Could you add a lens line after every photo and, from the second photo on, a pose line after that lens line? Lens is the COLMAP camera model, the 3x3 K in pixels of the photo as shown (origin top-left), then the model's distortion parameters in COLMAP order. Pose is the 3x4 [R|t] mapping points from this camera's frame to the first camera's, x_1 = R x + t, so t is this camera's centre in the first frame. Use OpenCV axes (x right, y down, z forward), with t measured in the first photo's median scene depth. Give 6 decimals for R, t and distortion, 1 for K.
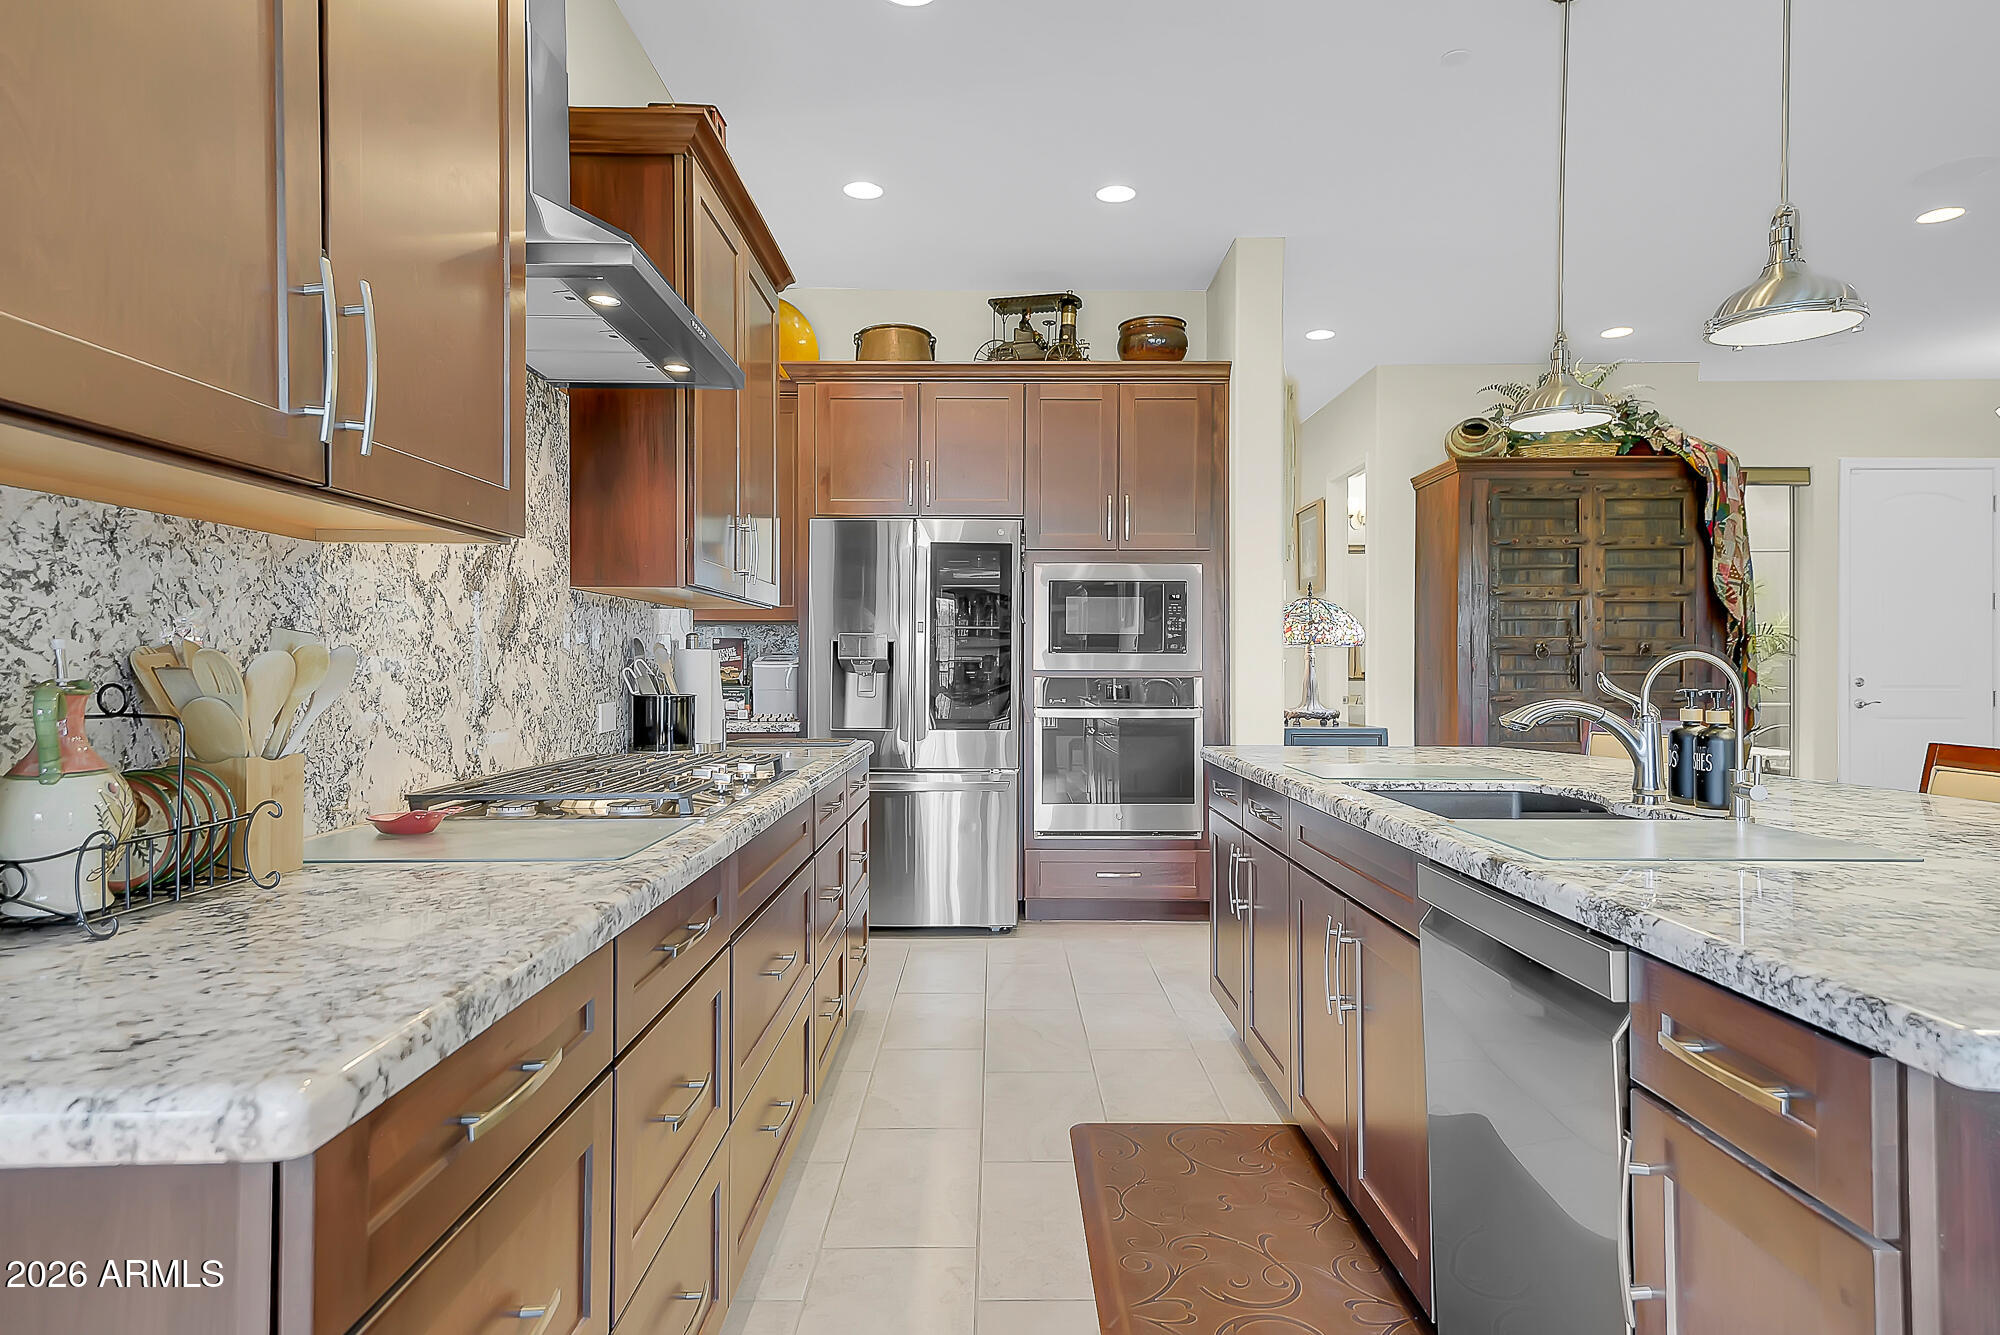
lens RADIAL K [[1211.1, 0, 1007.4], [0, 1211.1, 657.7], [0, 0, 1]] dist [0.048292, 0.001227]
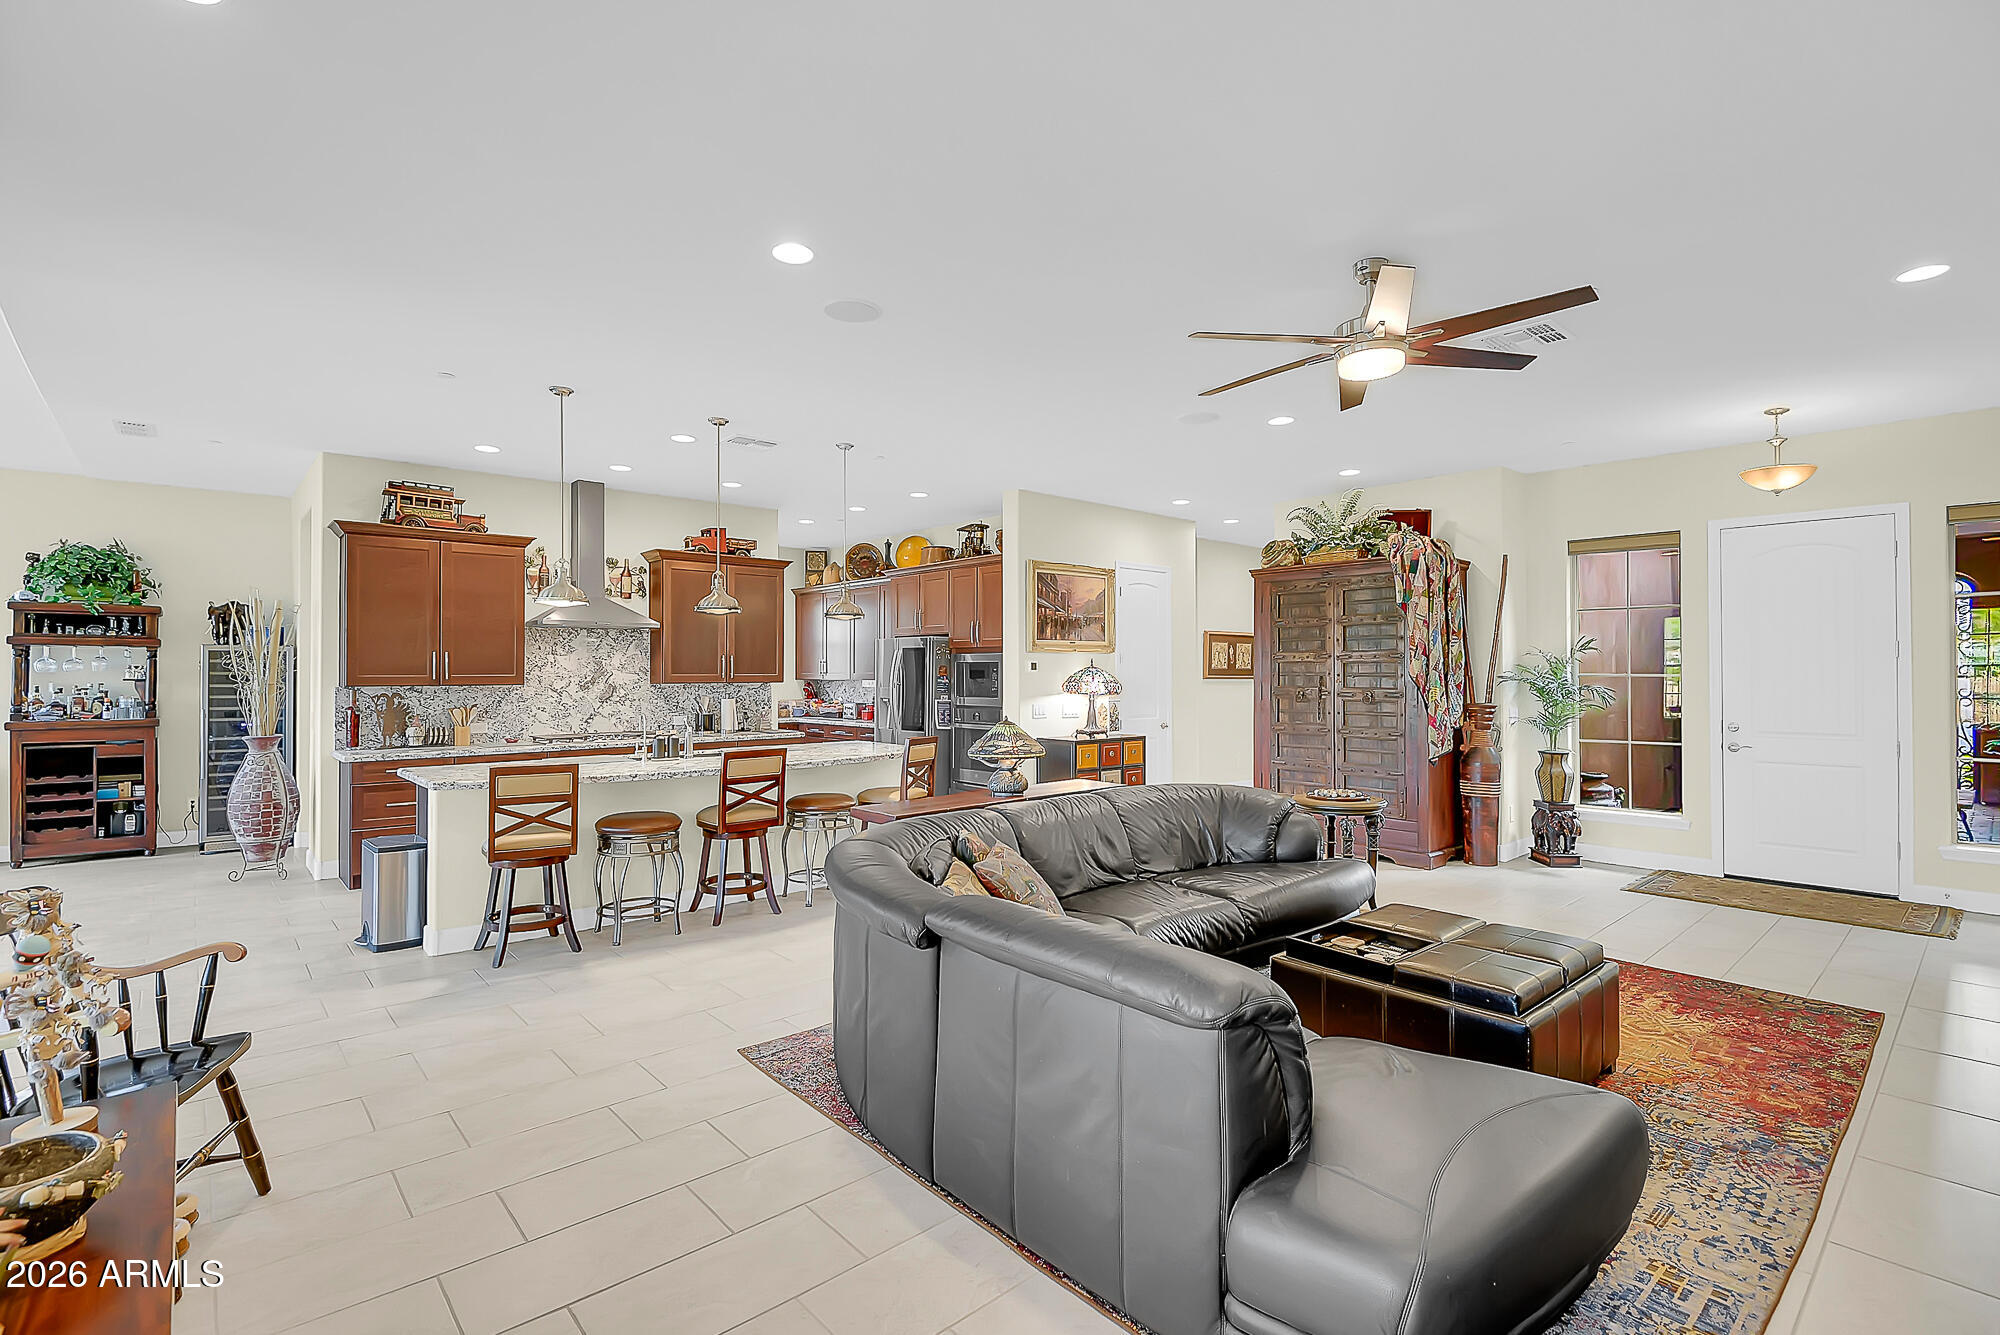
lens RADIAL K [[915.0, 0, 1009.1], [0, 915.0, 667.2], [0, 0, 1]] dist [0.000016, -0.002892]
pose [[0.669461, -0.007421, -0.742810, 1.229708], [0.007009, 0.999969, -0.003674, -0.046929], [0.742814, -0.002746, 0.669492, -0.002049]]
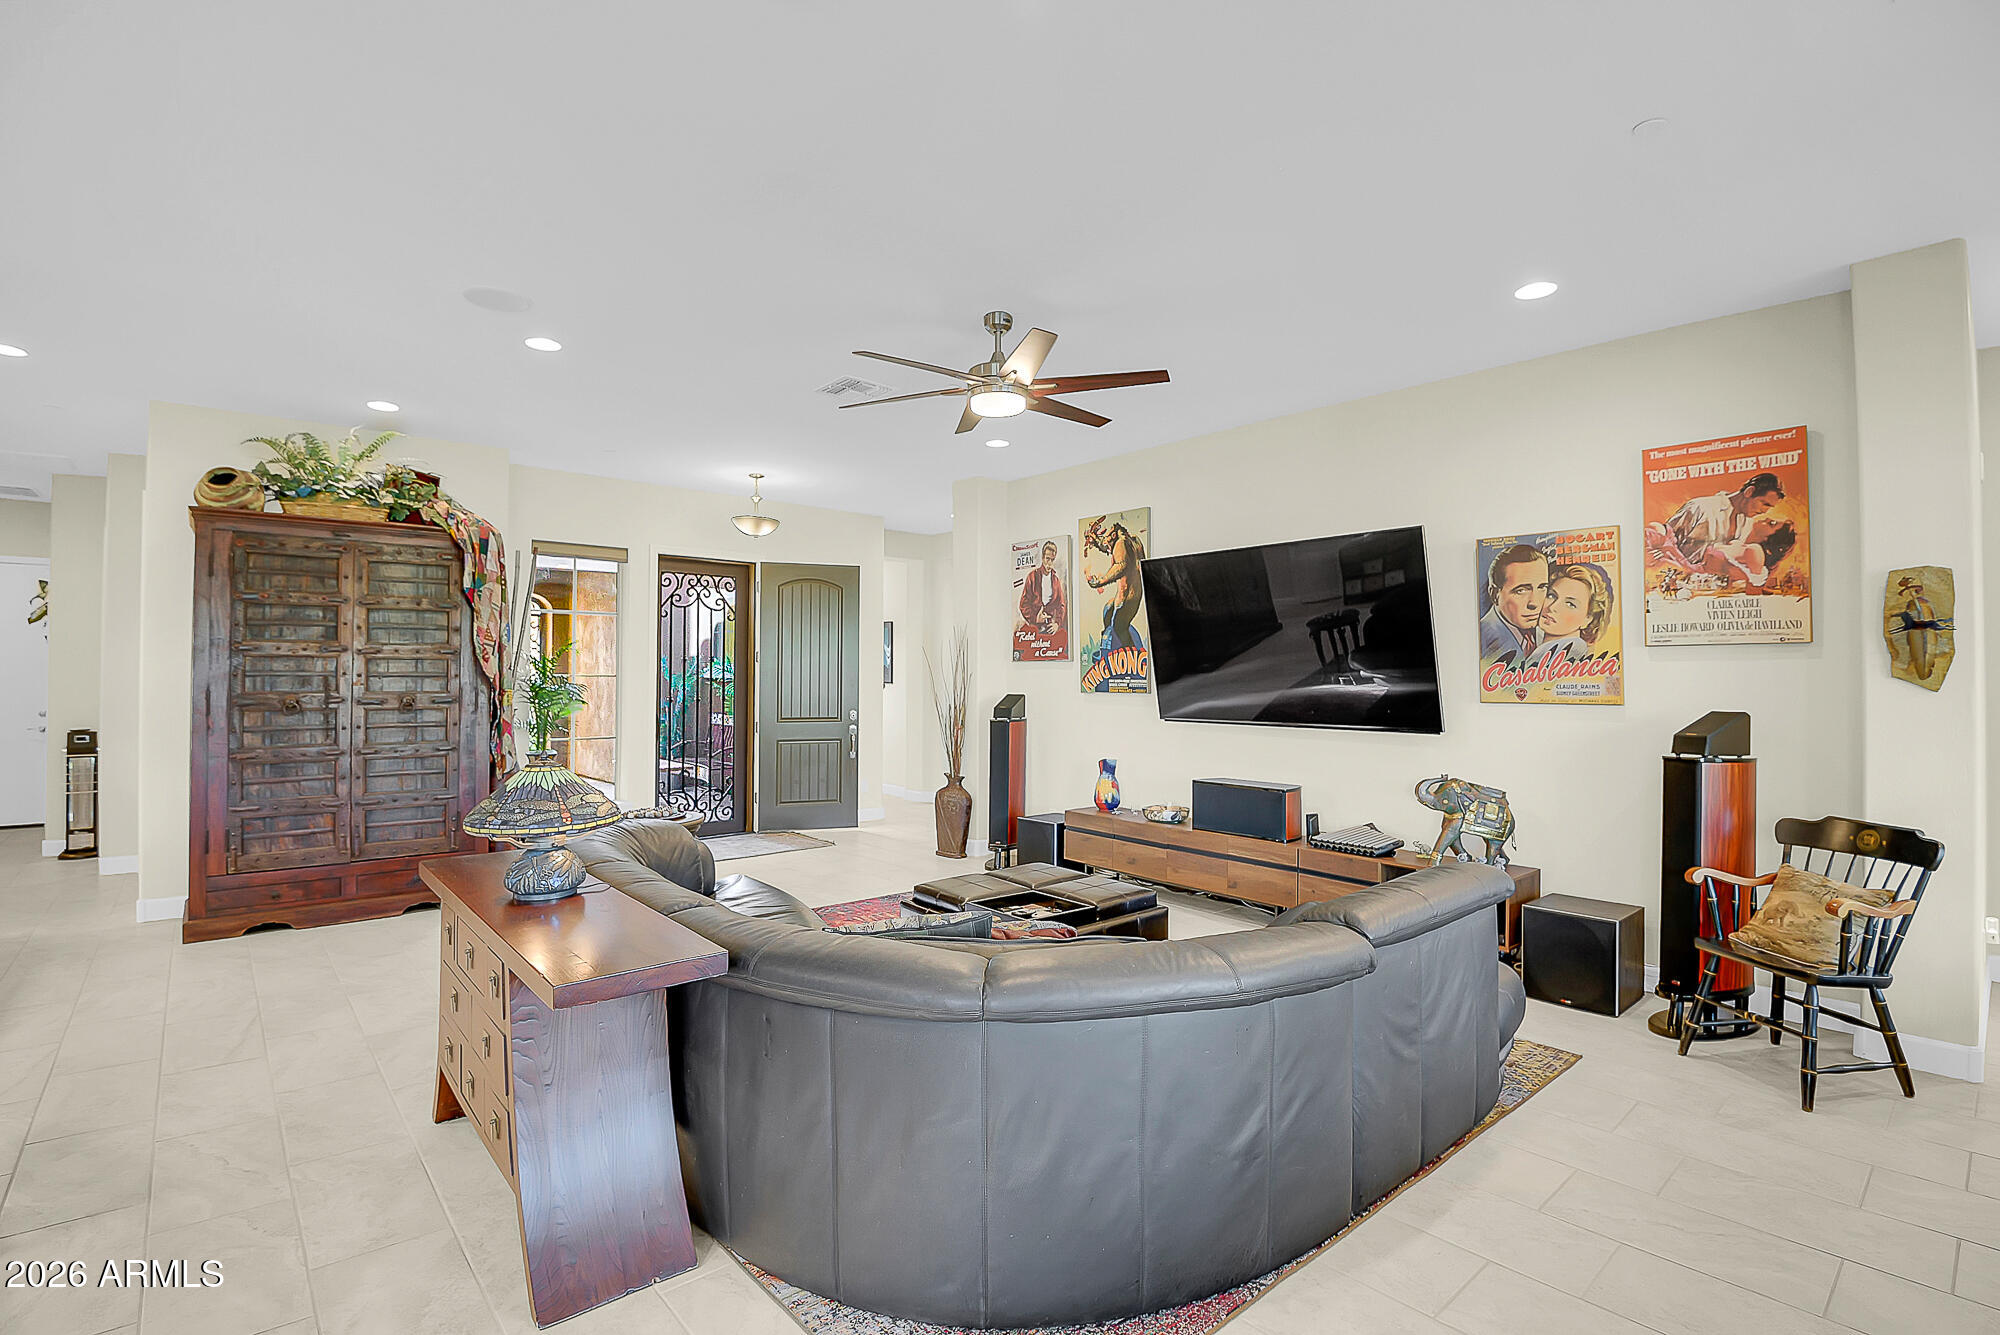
lens RADIAL K [[915.0, 0, 989.7], [0, 915.0, 675.1], [0, 0, 1]] dist [0.000016, -0.002892]
pose [[0.757897, -0.003953, 0.652362, 0.458179], [-0.002807, 0.999953, 0.009321, -0.048317], [-0.652368, -0.008896, 0.757850, 0.063958]]
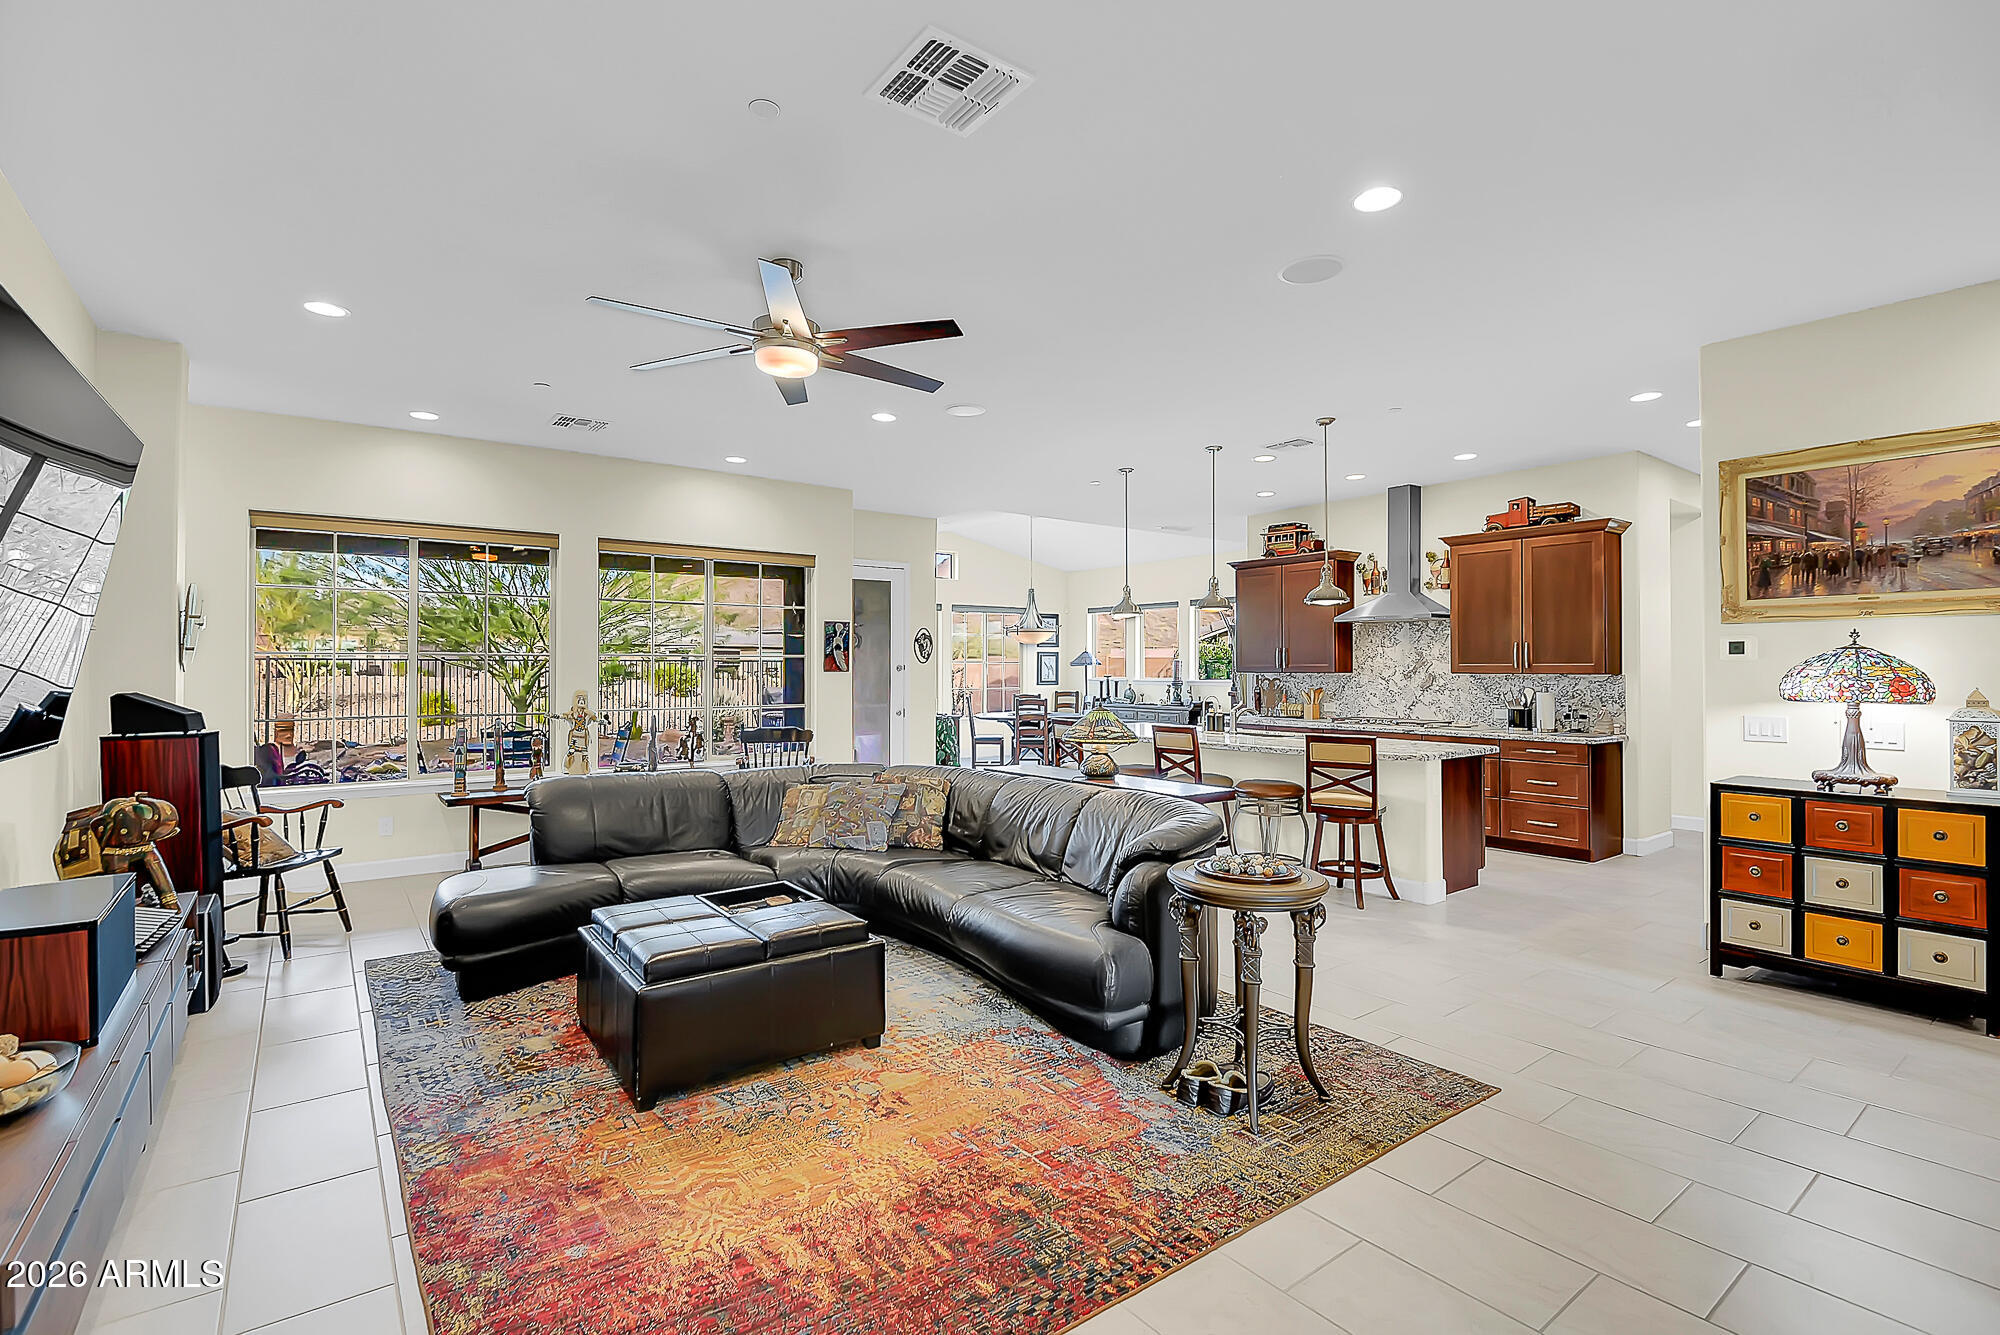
lens RADIAL K [[915.0, 0, 1014.4], [0, 915.0, 667.4], [0, 0, 1]] dist [0.000016, -0.002892]
pose [[-0.792320, -0.002614, -0.610101, 1.197426], [0.002557, 0.999968, -0.007605, -0.031045], [0.610101, -0.007585, -0.792287, 1.208807]]
